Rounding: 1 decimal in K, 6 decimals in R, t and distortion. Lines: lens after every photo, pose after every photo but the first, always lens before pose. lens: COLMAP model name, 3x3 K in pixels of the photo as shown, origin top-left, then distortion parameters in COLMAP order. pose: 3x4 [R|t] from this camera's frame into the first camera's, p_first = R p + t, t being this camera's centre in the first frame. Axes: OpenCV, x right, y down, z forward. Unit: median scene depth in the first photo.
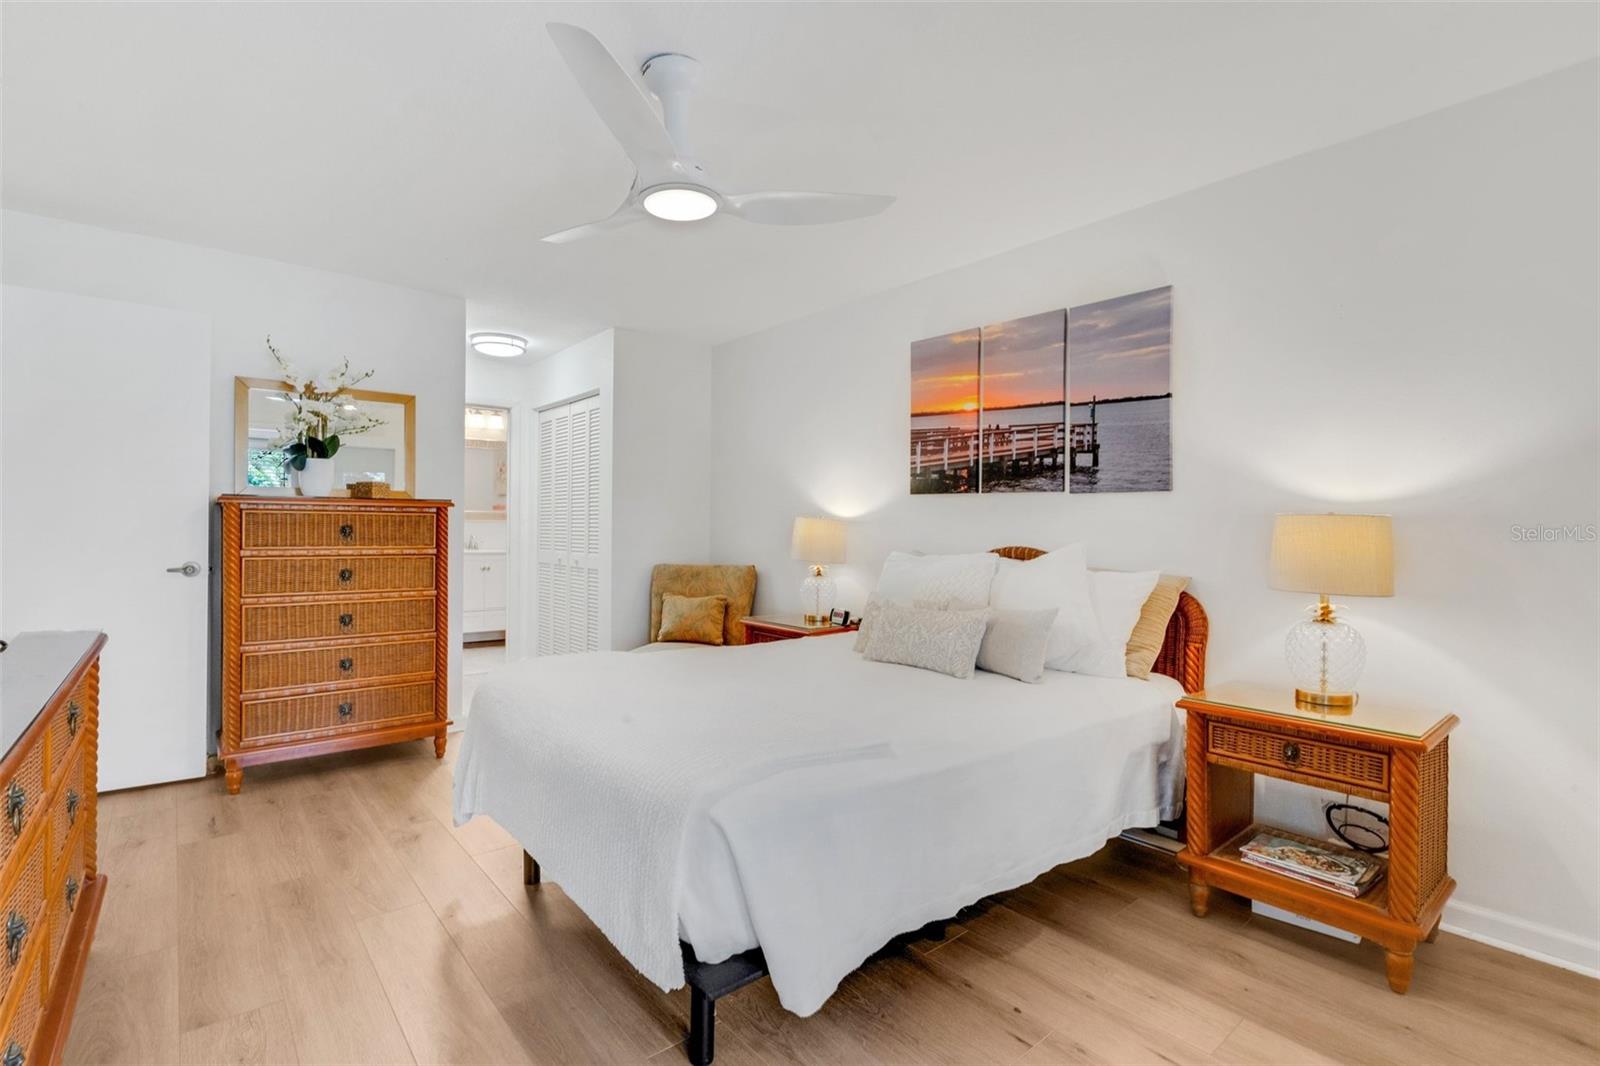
lens RADIAL K [[735.7, 0, 800.2], [0, 735.7, 529.6], [0, 0, 1]] dist [-0.000949, -0.000360]
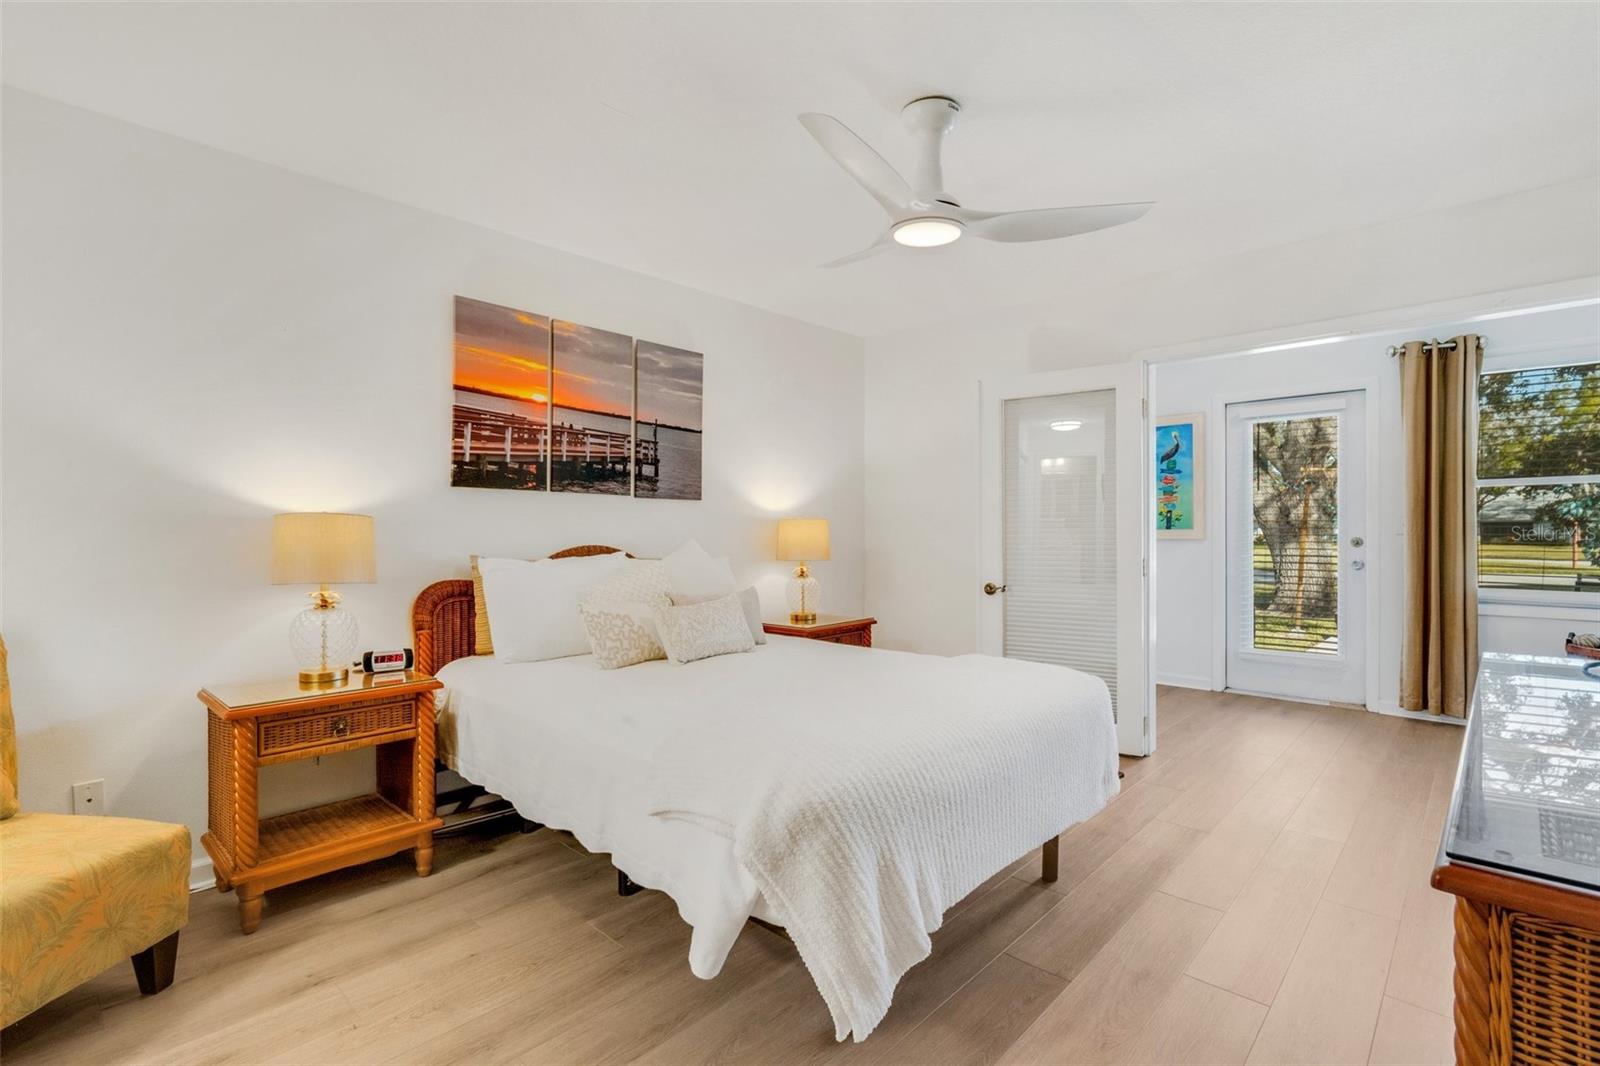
lens RADIAL K [[731.5, 0, 798.8], [0, 731.5, 533.5], [0, 0, 1]] dist [0.000780, -0.000033]
pose [[-0.104402, -0.025906, 0.994198, -0.760763], [-0.002929, 0.999664, 0.025741, -0.020680], [-0.994531, -0.000225, -0.104443, 0.800054]]
